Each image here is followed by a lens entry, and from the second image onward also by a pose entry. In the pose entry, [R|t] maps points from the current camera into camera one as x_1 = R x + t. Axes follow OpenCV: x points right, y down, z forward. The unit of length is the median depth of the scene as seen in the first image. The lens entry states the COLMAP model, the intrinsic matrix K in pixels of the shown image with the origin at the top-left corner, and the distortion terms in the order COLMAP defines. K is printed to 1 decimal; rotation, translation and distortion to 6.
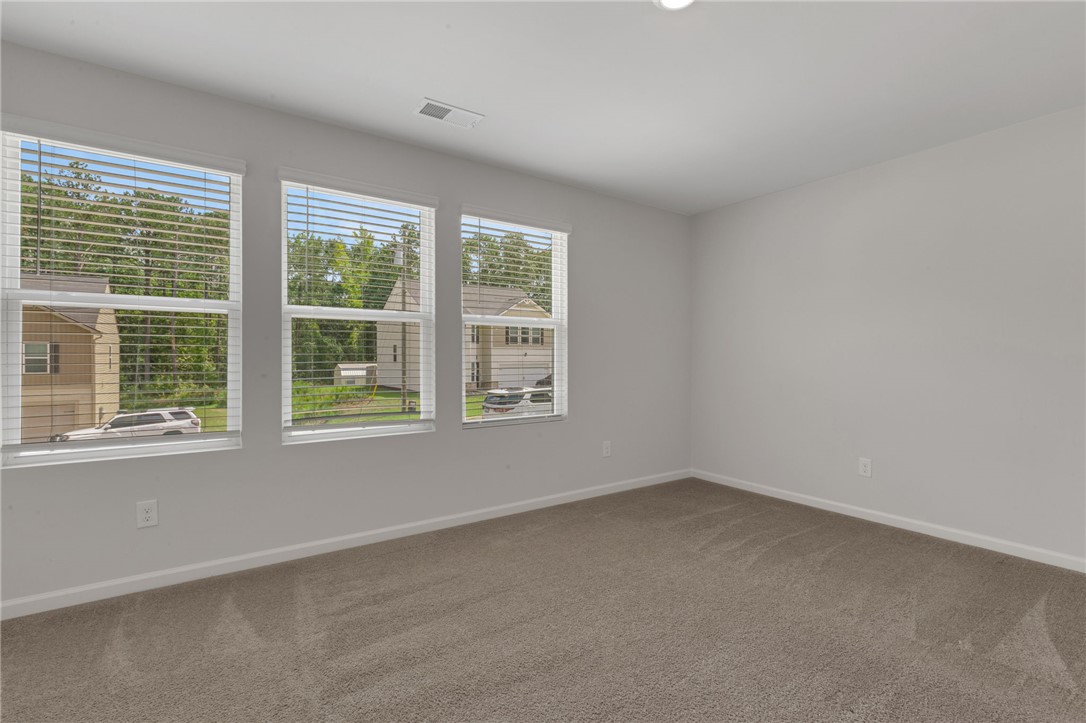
lens RADIAL K [[514.9, 0, 547.0], [0, 514.9, 358.1], [0, 0, 1]] dist [-0.032454, 0.000383]
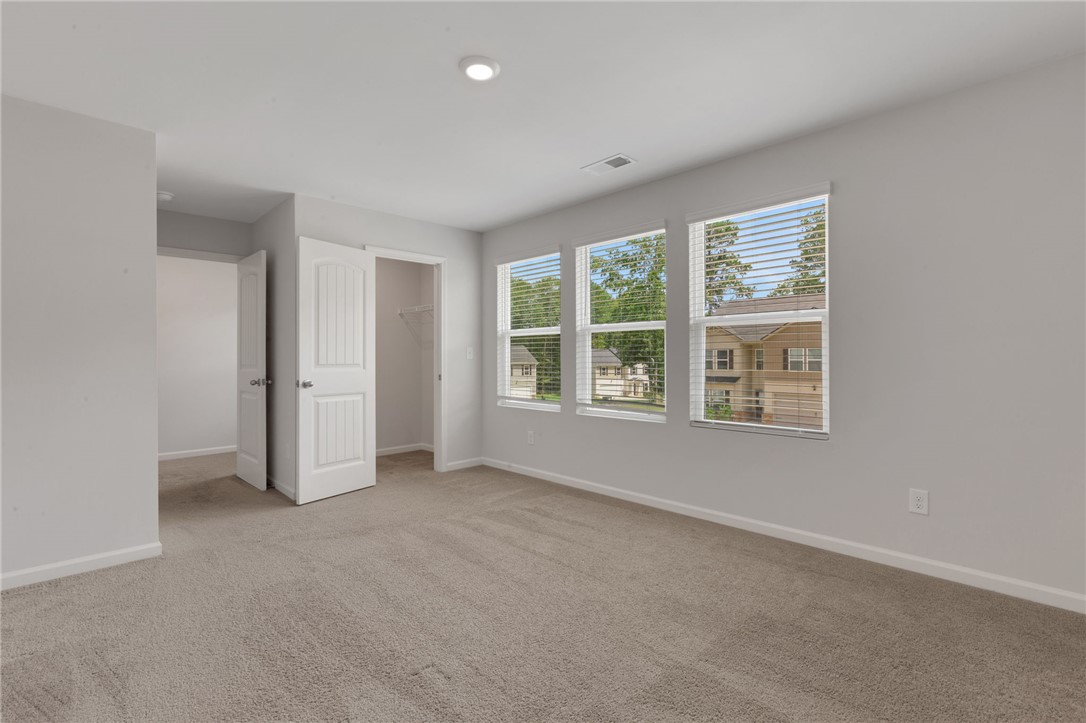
lens RADIAL K [[514.9, 0, 547.0], [0, 514.9, 358.1], [0, 0, 1]] dist [-0.032454, 0.000383]
pose [[0.109687, 0.006147, -0.993947, 1.040219], [0.006350, 0.999956, 0.006885, -0.015917], [0.993946, -0.007066, 0.109643, 0.703343]]
